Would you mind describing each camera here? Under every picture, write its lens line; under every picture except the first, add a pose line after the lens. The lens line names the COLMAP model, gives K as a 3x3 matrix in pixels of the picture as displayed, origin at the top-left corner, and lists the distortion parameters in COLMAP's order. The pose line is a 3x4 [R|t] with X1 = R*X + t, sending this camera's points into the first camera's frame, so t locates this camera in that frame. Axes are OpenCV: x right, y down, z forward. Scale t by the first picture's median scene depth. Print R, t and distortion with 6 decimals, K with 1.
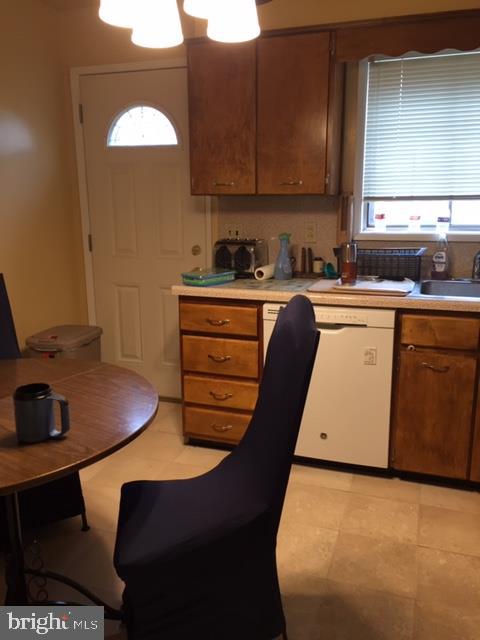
lens RADIAL K [[541.8, 0, 242.4], [0, 541.8, 316.8], [0, 0, 1]] dist [0.089616, -0.123194]
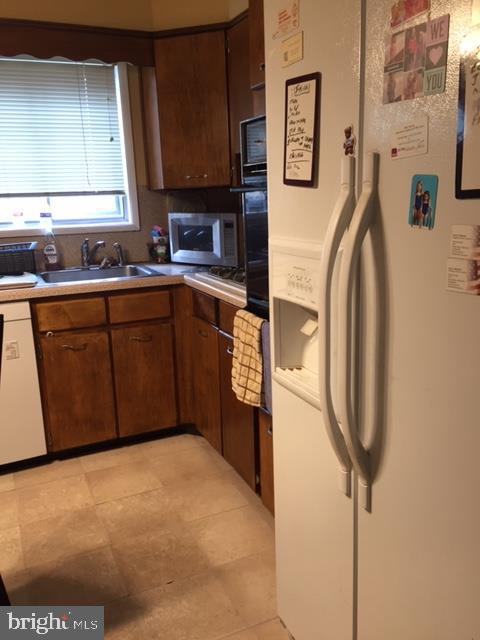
lens RADIAL K [[541.8, 0, 242.4], [0, 541.8, 316.8], [0, 0, 1]] dist [0.089616, -0.123194]
pose [[0.722408, -0.170728, 0.670059, -0.126299], [0.177726, 0.982329, 0.058682, 0.027929], [-0.668237, 0.076694, 0.739985, -0.038341]]
